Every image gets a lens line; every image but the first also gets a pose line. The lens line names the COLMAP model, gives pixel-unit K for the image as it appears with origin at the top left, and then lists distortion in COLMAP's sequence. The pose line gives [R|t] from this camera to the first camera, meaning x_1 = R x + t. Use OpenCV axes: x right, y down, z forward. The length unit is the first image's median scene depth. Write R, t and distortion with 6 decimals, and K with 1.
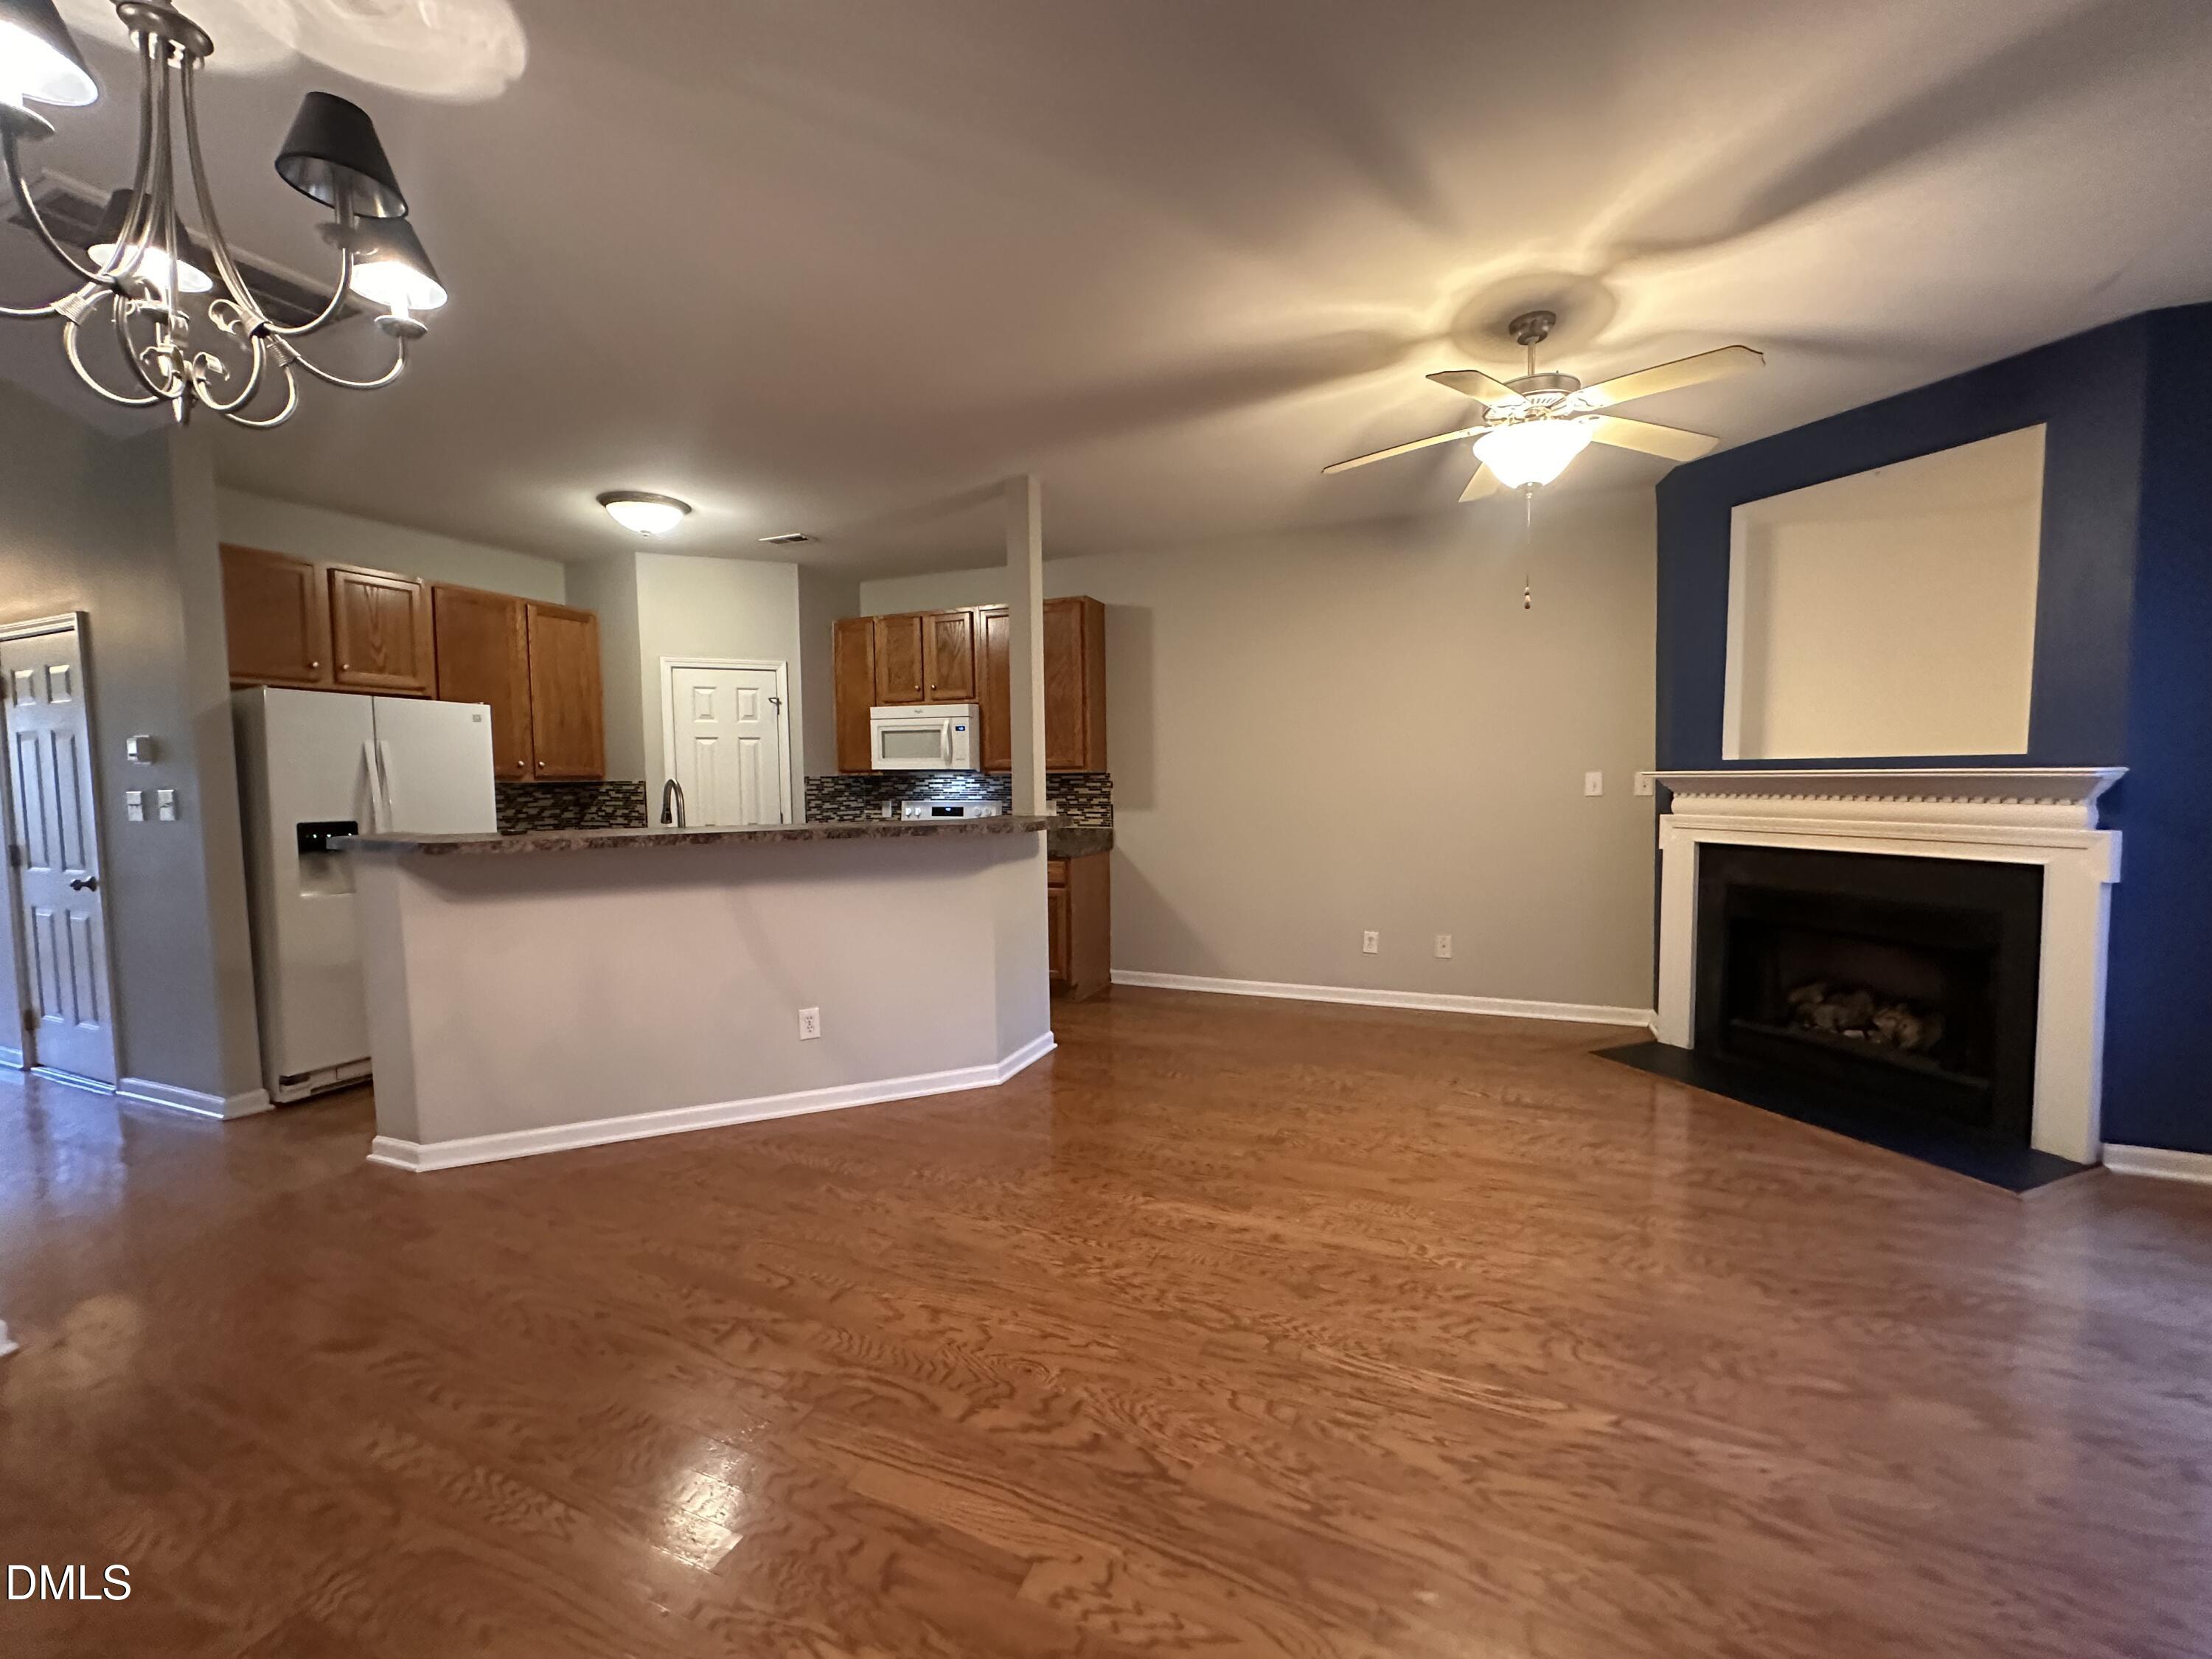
lens RADIAL K [[886.2, 0, 1105.6], [0, 886.2, 830.0], [0, 0, 1]] dist [-0.003147, -0.000225]
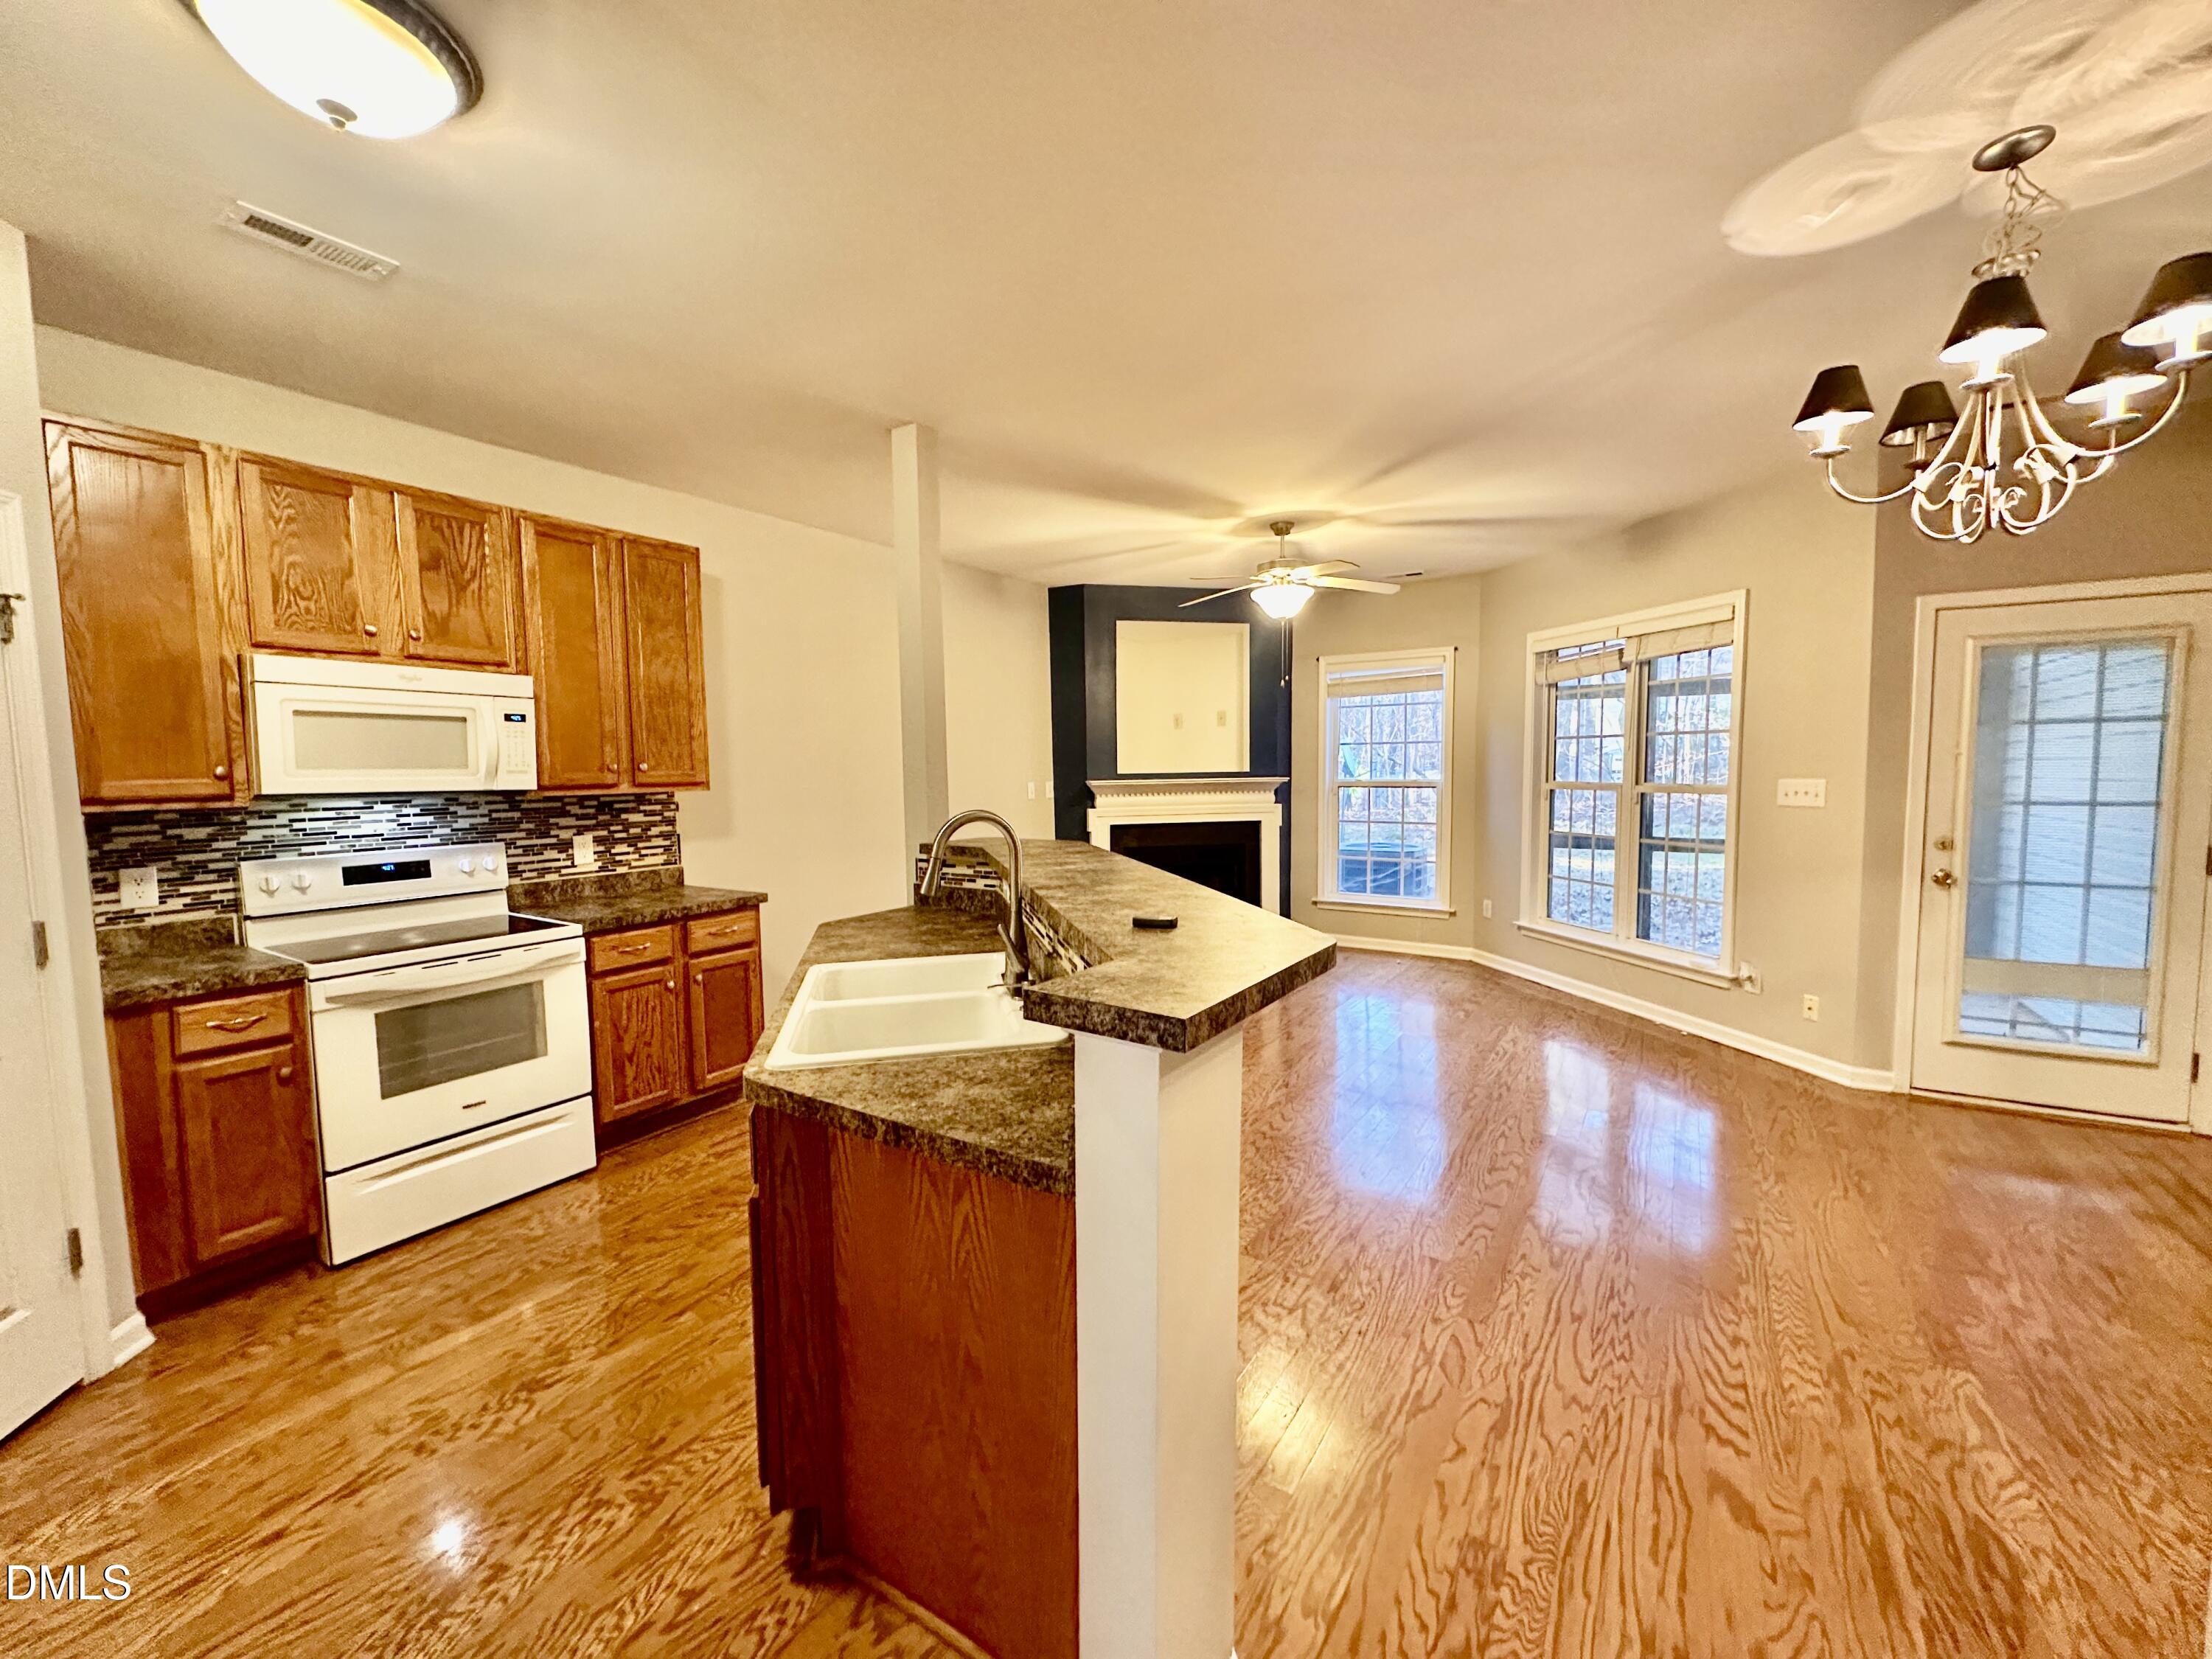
lens RADIAL K [[886.2, 0, 1105.3], [0, 886.2, 829.8], [0, 0, 1]] dist [-0.003147, -0.000225]
pose [[0.171069, -0.063673, 0.983199, -0.649360], [0.073801, 0.995934, 0.051657, -0.043732], [-0.982491, 0.063724, 0.175073, 0.523729]]
